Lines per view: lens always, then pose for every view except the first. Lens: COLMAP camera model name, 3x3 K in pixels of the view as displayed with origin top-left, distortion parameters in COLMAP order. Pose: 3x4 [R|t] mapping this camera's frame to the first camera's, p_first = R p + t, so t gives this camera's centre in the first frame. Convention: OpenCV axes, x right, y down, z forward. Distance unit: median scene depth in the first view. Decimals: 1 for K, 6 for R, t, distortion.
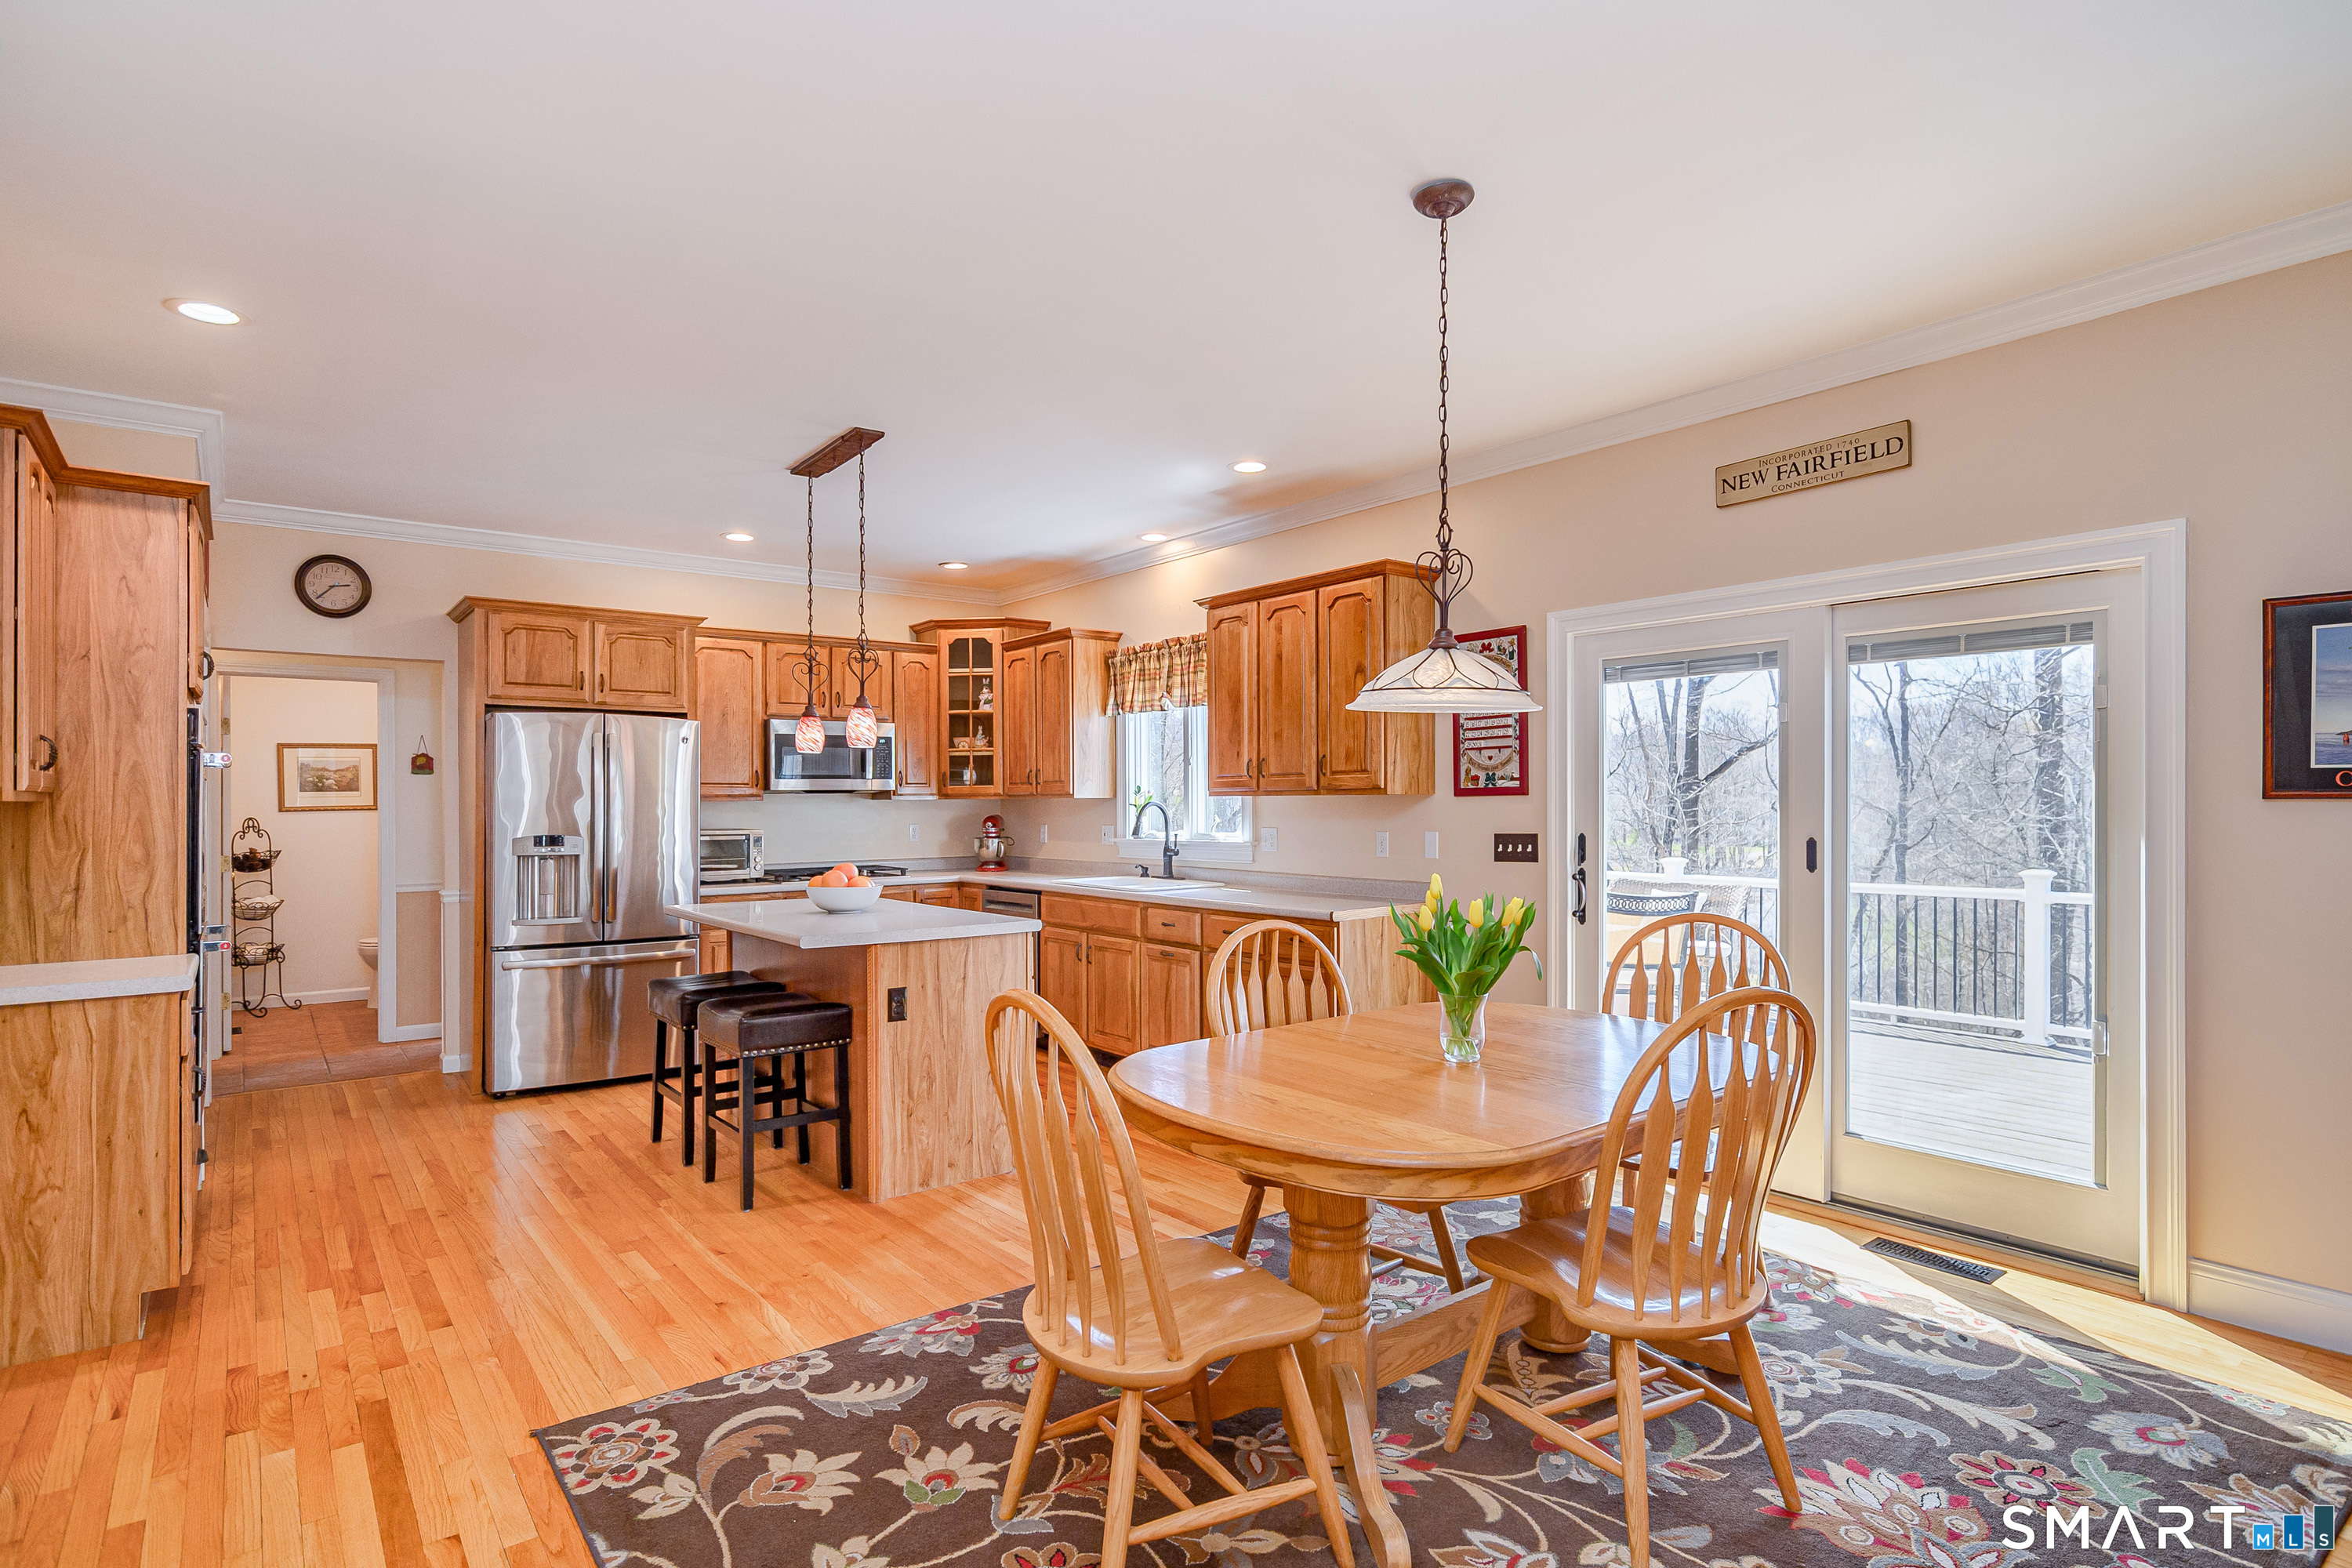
lens RADIAL K [[1207.5, 0, 1189.2], [0, 1207.5, 793.4], [0, 0, 1]] dist [0.001571, 0.000686]
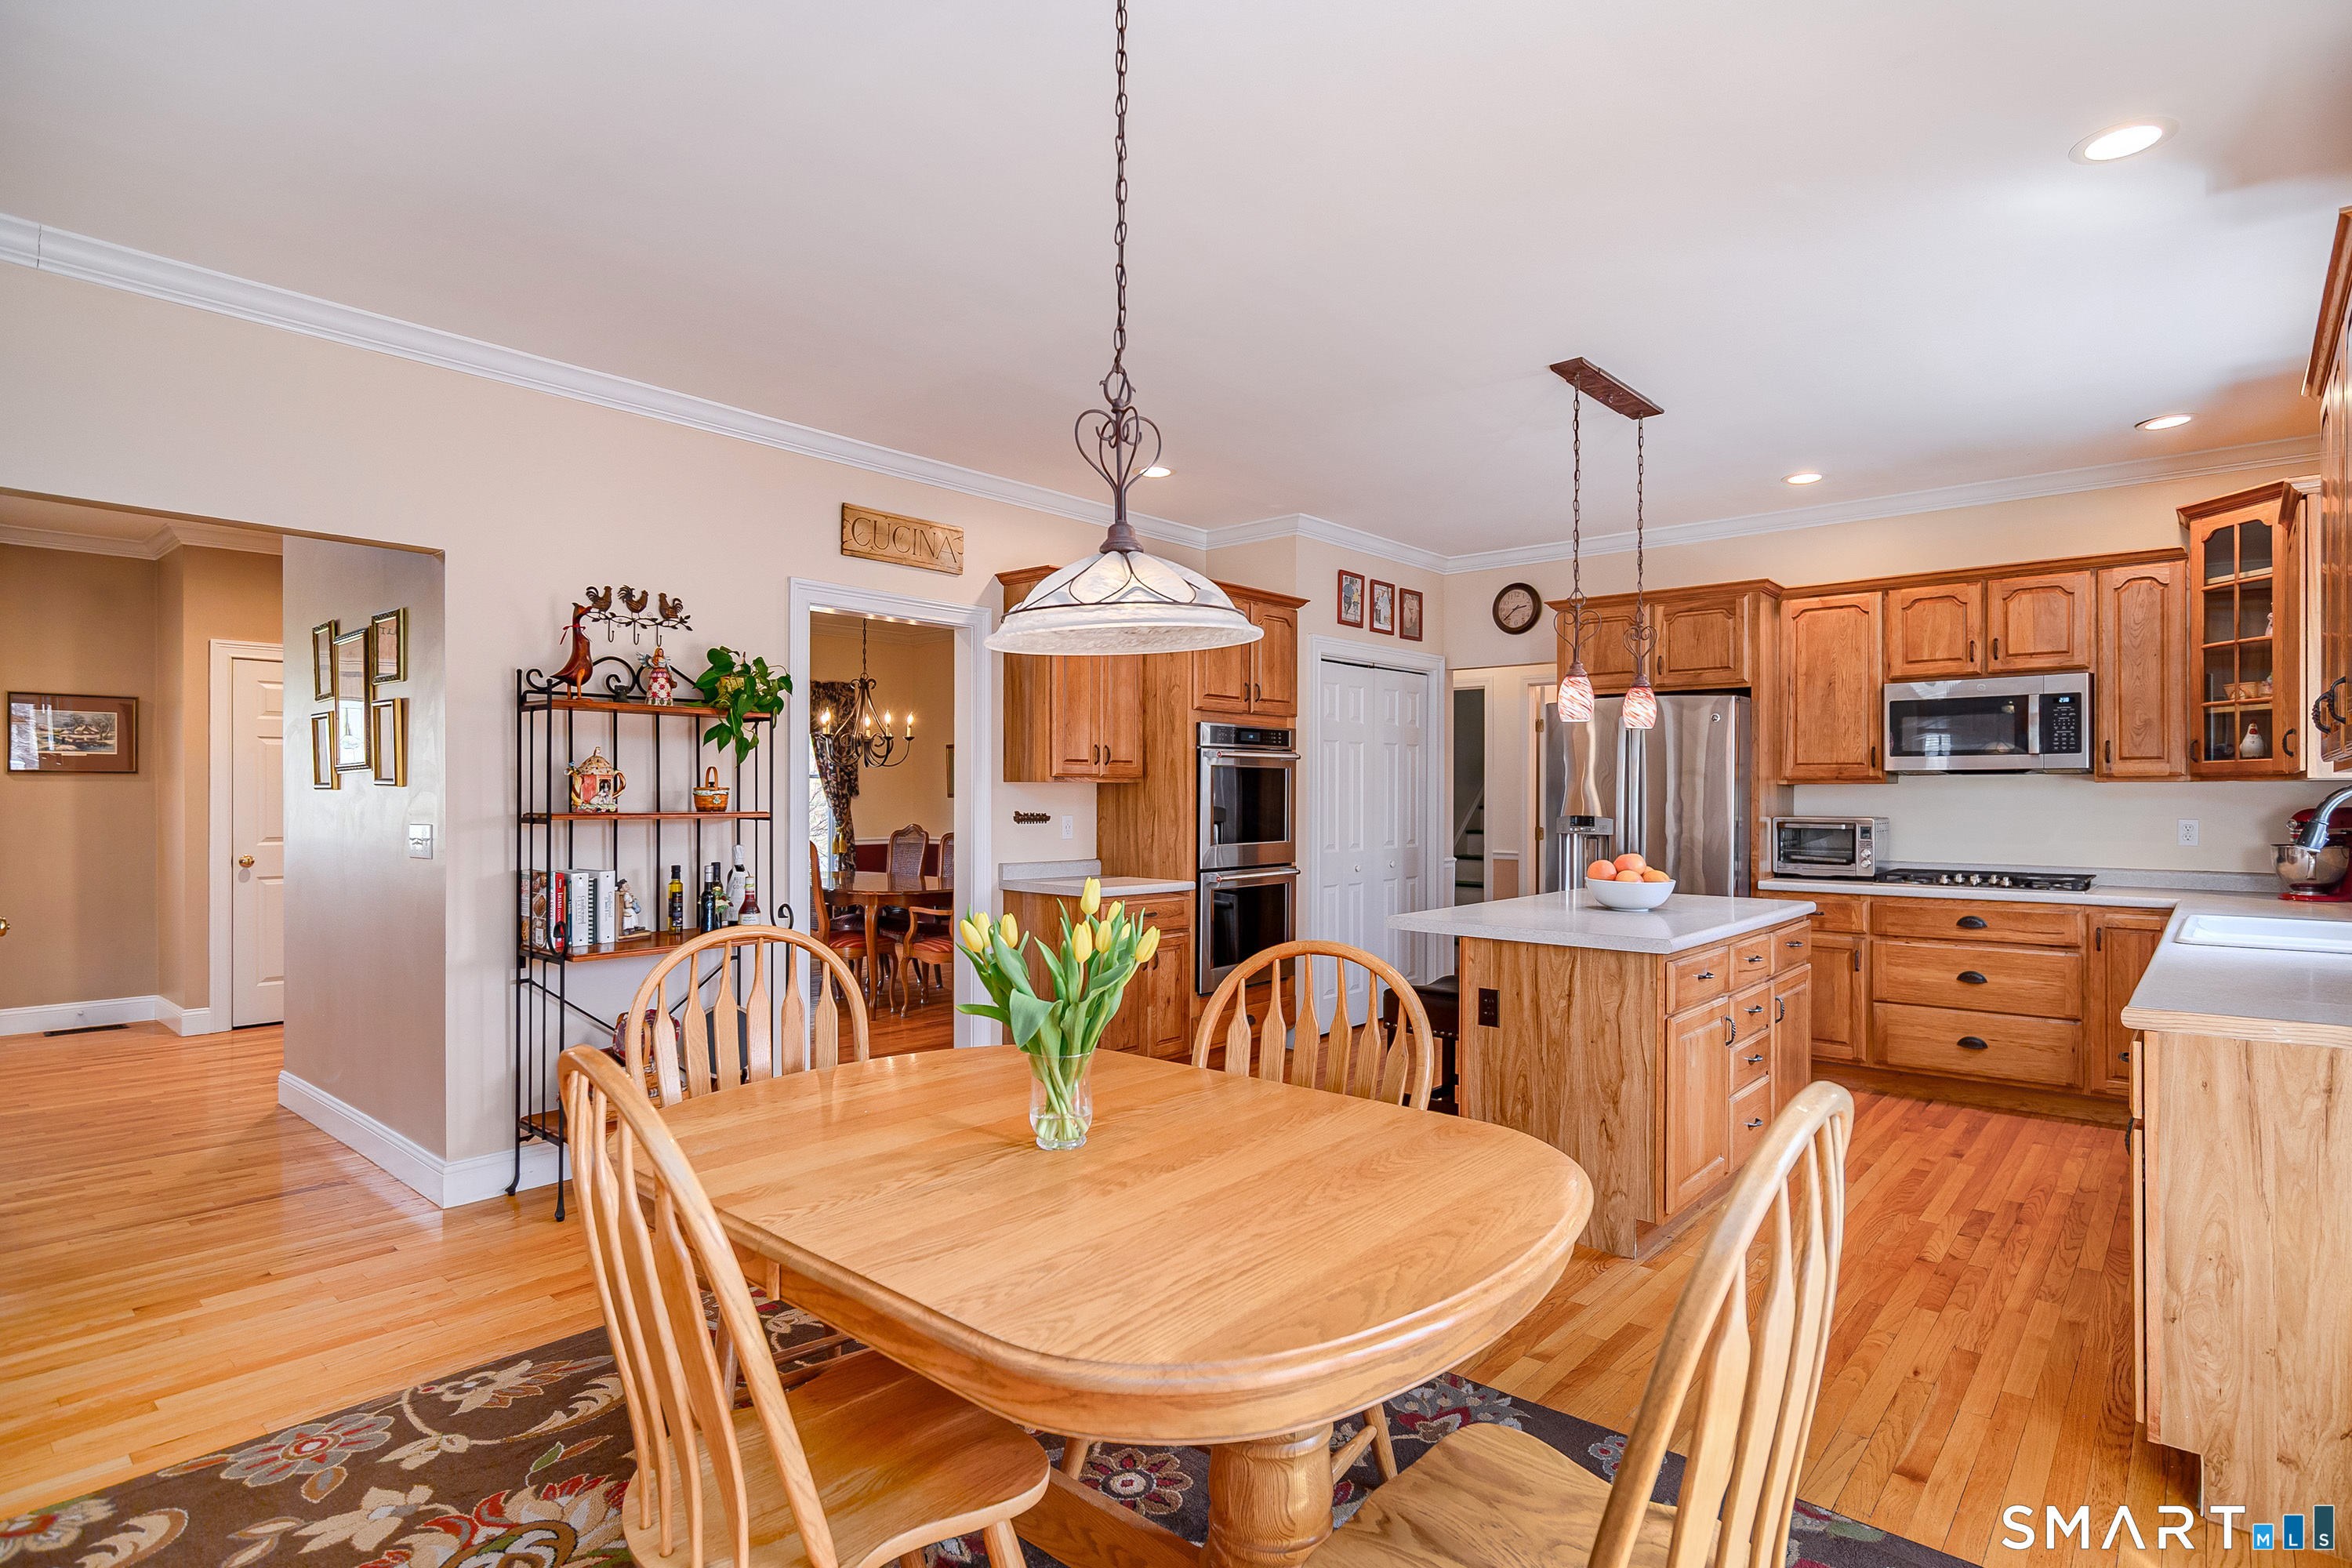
lens RADIAL K [[1207.5, 0, 1177.0], [0, 1207.5, 789.2], [0, 0, 1]] dist [0.001571, 0.000686]
pose [[0.181367, 0.003768, -0.983408, 0.437944], [0.004711, 0.999978, 0.004700, 0.004764], [0.983404, -0.005485, 0.181345, 0.443702]]
